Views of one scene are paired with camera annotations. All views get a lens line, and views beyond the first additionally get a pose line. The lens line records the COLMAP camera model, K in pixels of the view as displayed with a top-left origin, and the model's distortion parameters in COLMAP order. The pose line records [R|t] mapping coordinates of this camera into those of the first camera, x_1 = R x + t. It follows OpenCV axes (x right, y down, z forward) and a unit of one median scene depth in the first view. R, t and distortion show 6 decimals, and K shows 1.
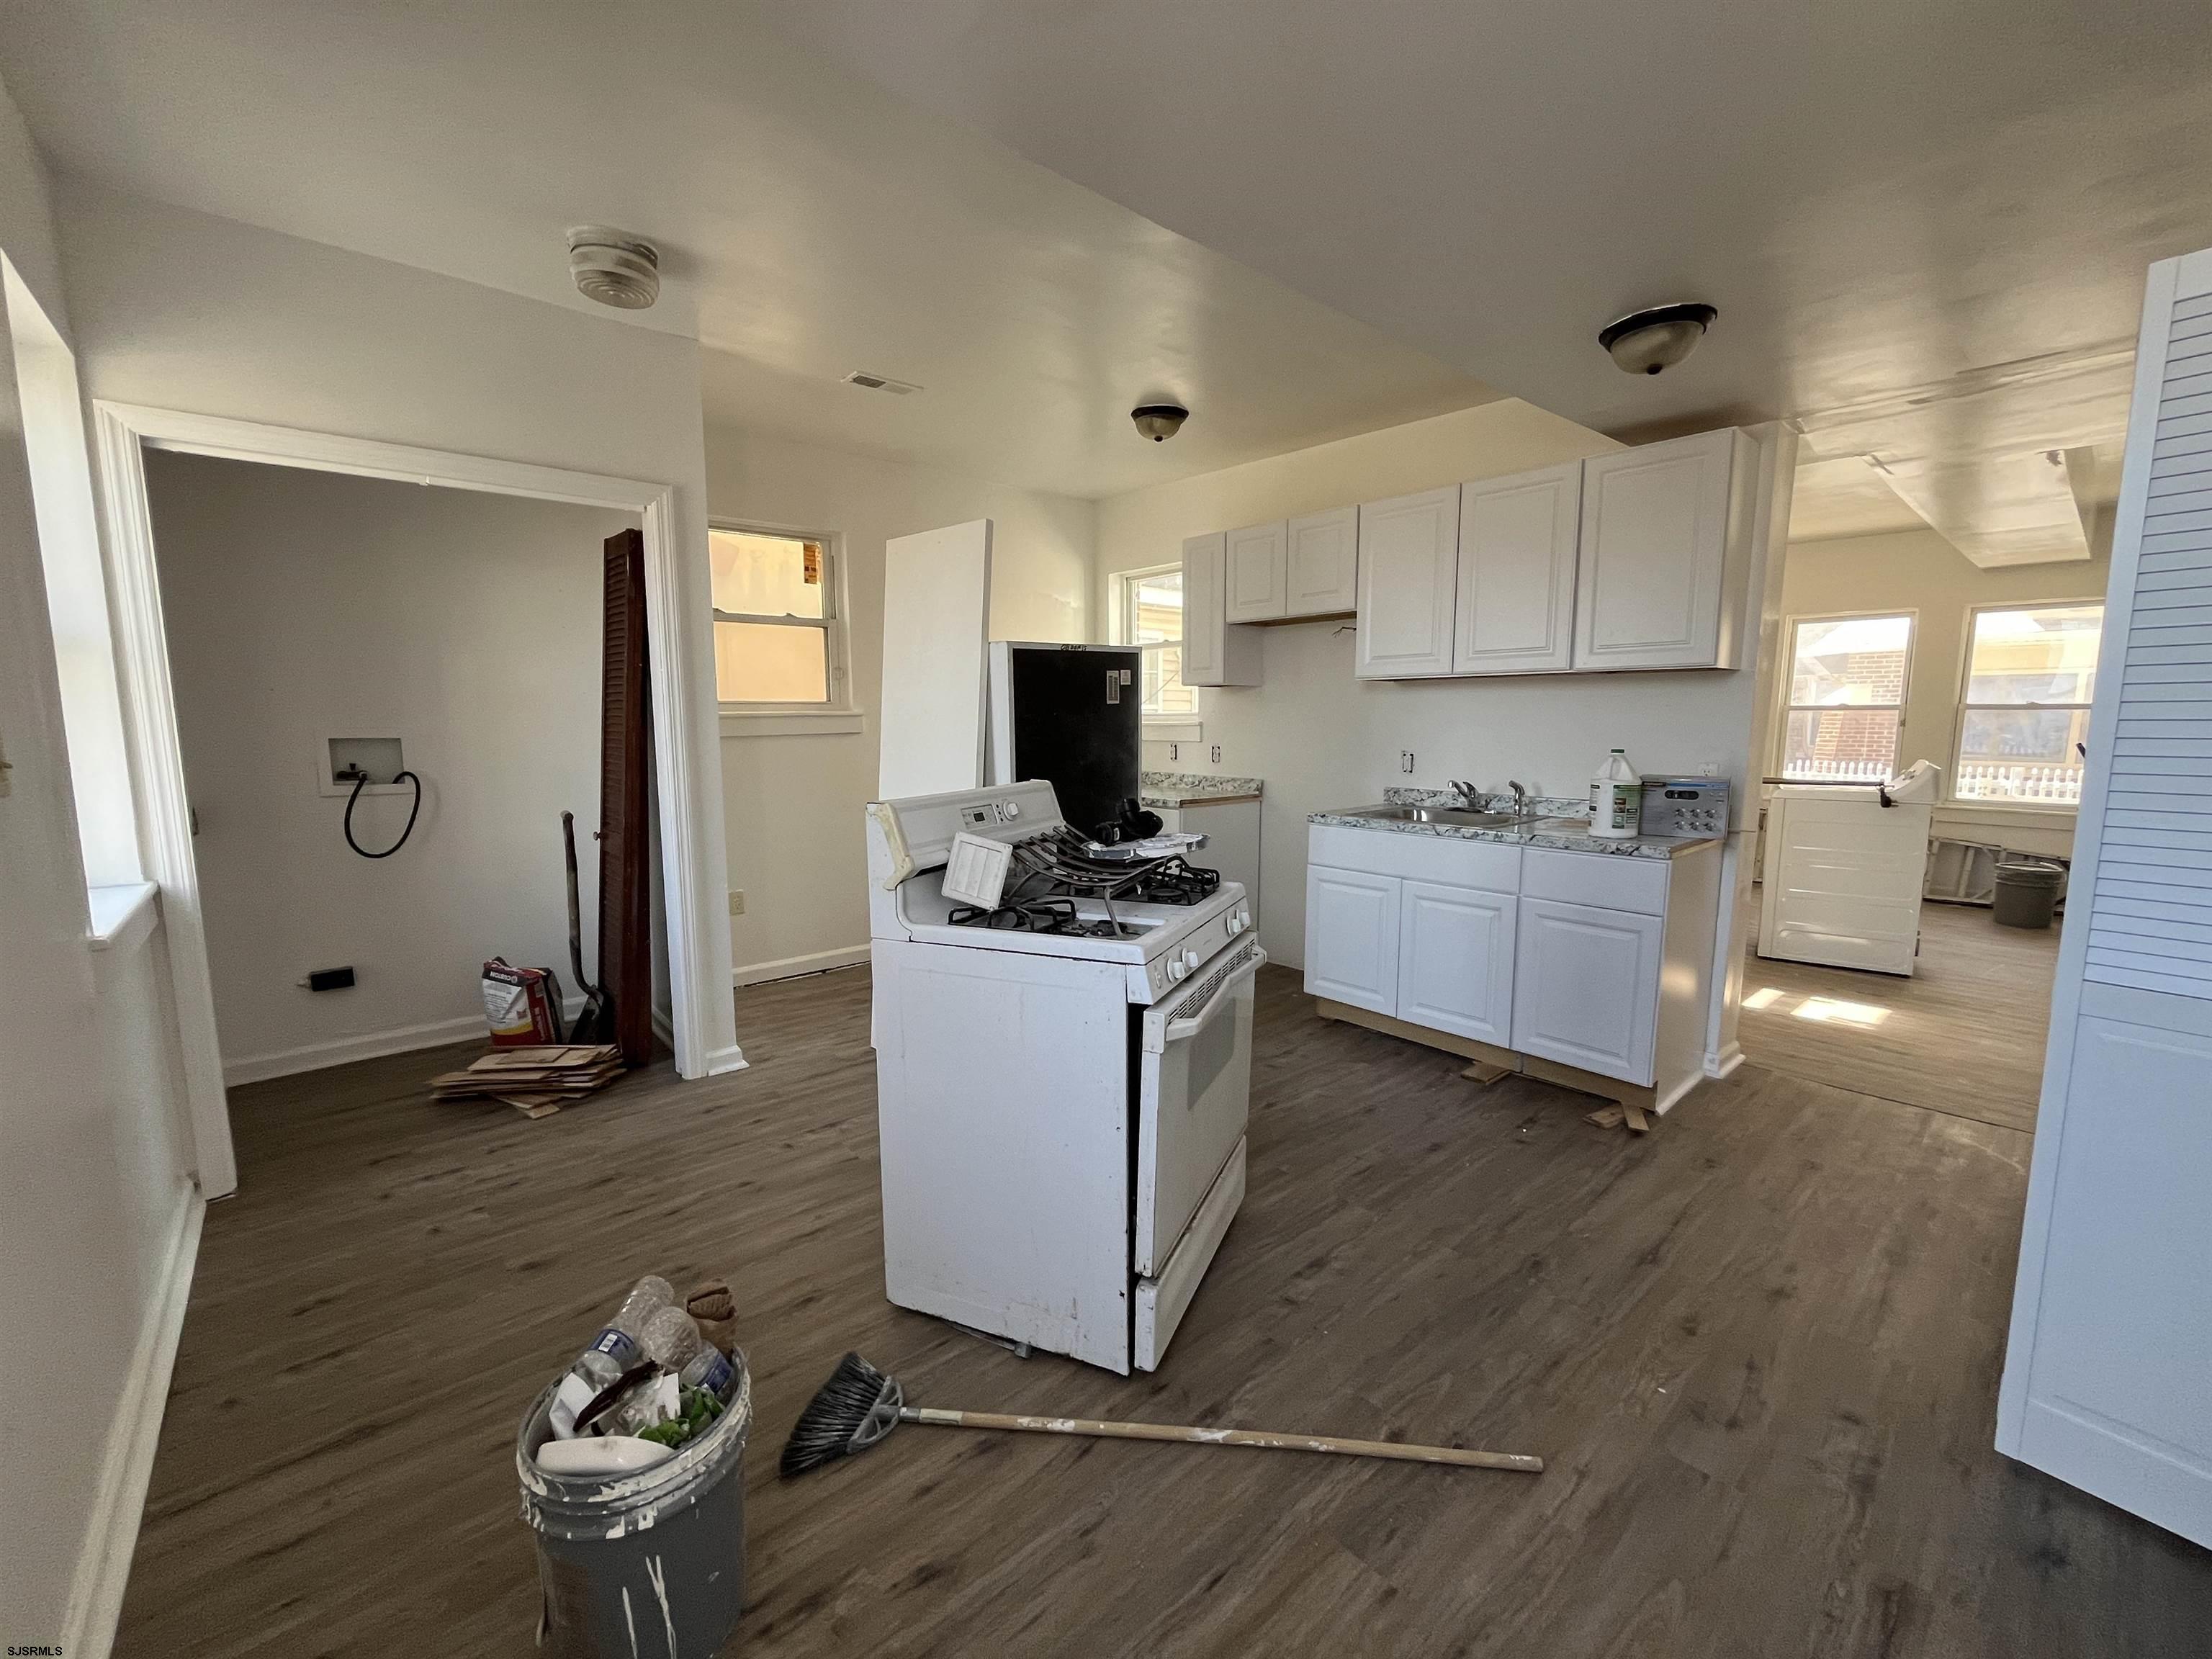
lens RADIAL K [[896.9, 0, 1104.2], [0, 896.9, 829.1], [0, 0, 1]] dist [-0.012213, 0.000478]
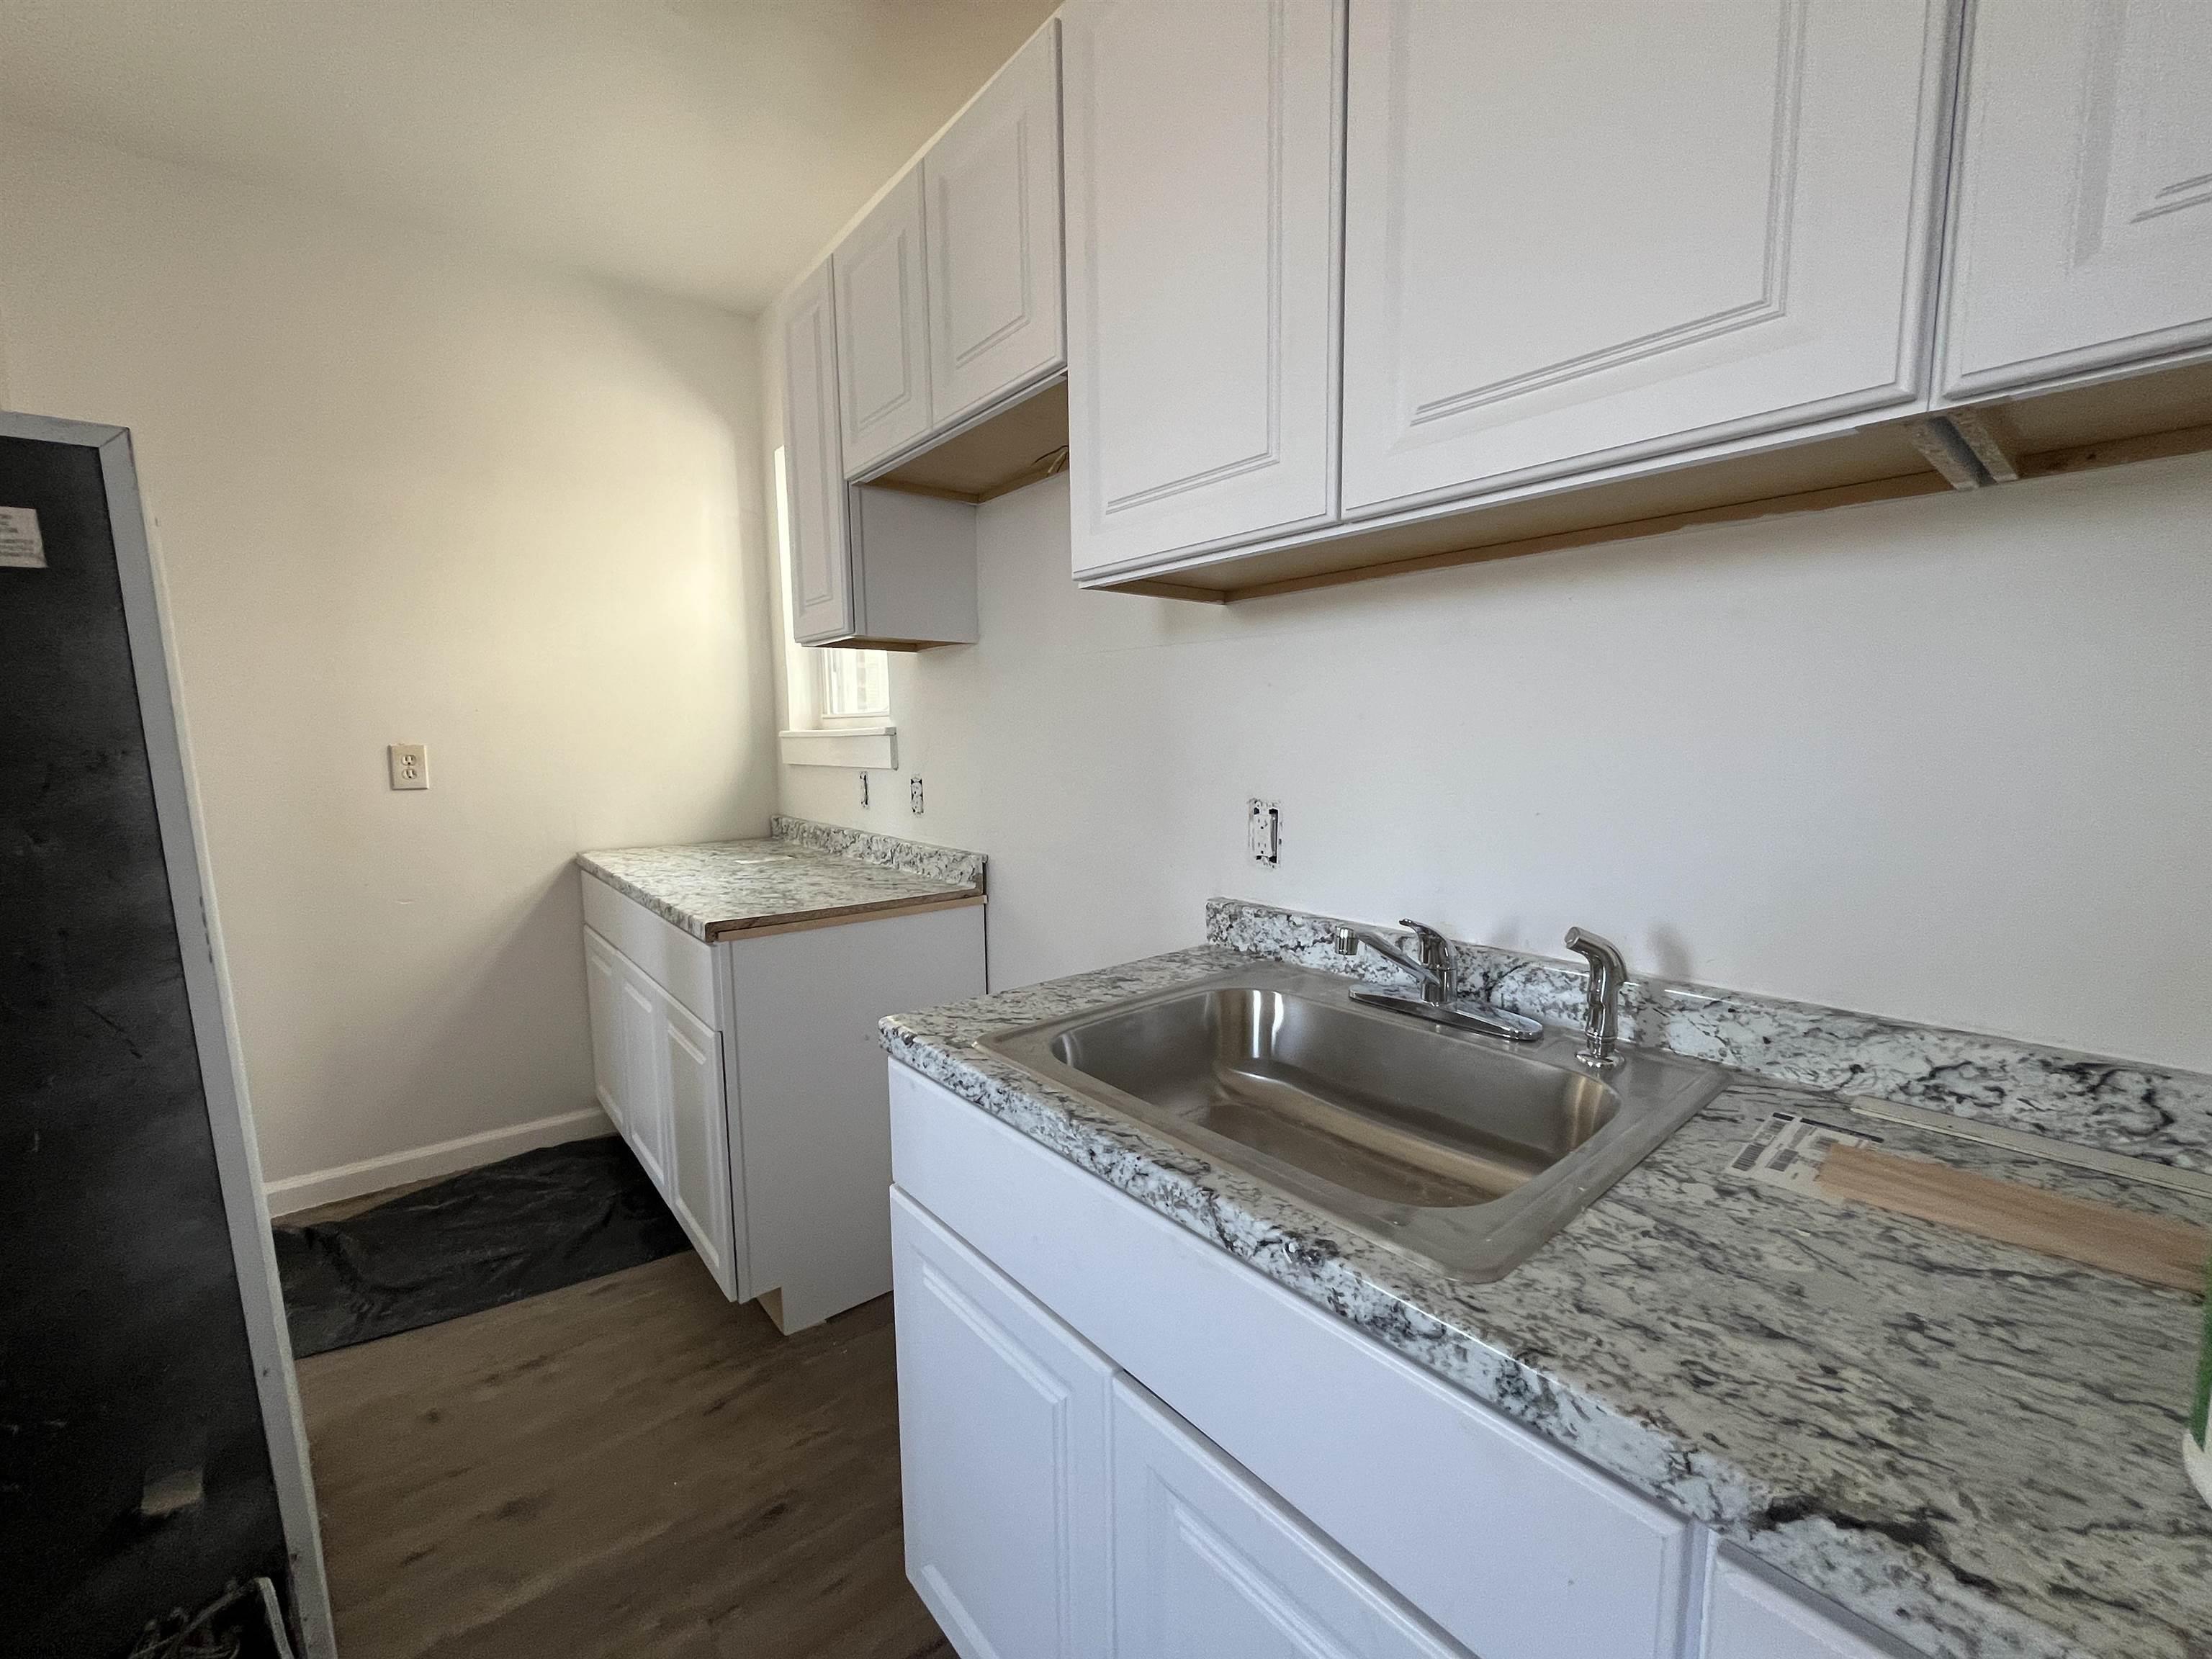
lens RADIAL K [[896.9, 0, 1103.6], [0, 896.9, 831.3], [0, 0, 1]] dist [-0.012213, 0.000478]
pose [[0.999558, -0.003814, -0.029489, 0.288237], [0.003347, 0.999868, -0.015897, -0.069734], [0.029545, 0.015791, 0.999439, 0.651637]]
